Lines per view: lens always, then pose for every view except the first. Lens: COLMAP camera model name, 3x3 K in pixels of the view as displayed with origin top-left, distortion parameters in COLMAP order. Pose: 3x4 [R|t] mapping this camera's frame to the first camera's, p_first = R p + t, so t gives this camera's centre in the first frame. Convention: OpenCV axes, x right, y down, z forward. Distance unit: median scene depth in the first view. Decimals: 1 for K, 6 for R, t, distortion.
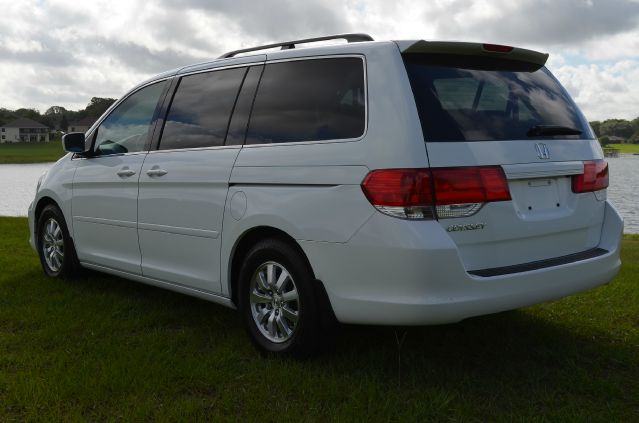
lens RADIAL K [[823.6, 0, 315.1], [0, 823.6, 210.6], [0, 0, 1]] dist [-0.049007, 0.000000]
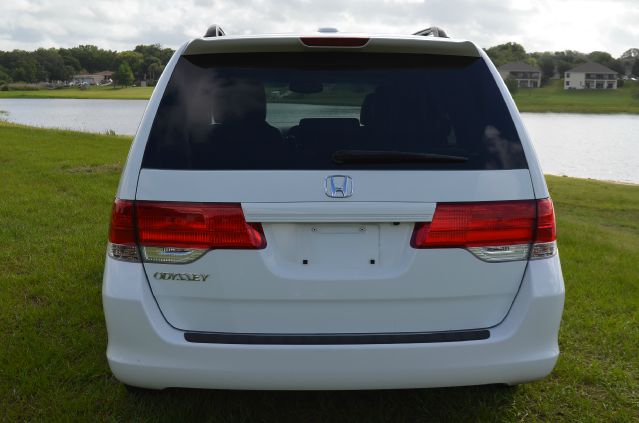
lens RADIAL K [[907.4, 0, 320.0], [0, 907.4, 210.7], [0, 0, 1]] dist [0.066371, 0.000000]
pose [[0.781943, 0.106193, -0.614238, 0.724086], [-0.073887, 0.994225, 0.077827, -0.107205], [0.618956, -0.015472, 0.785273, 0.336266]]
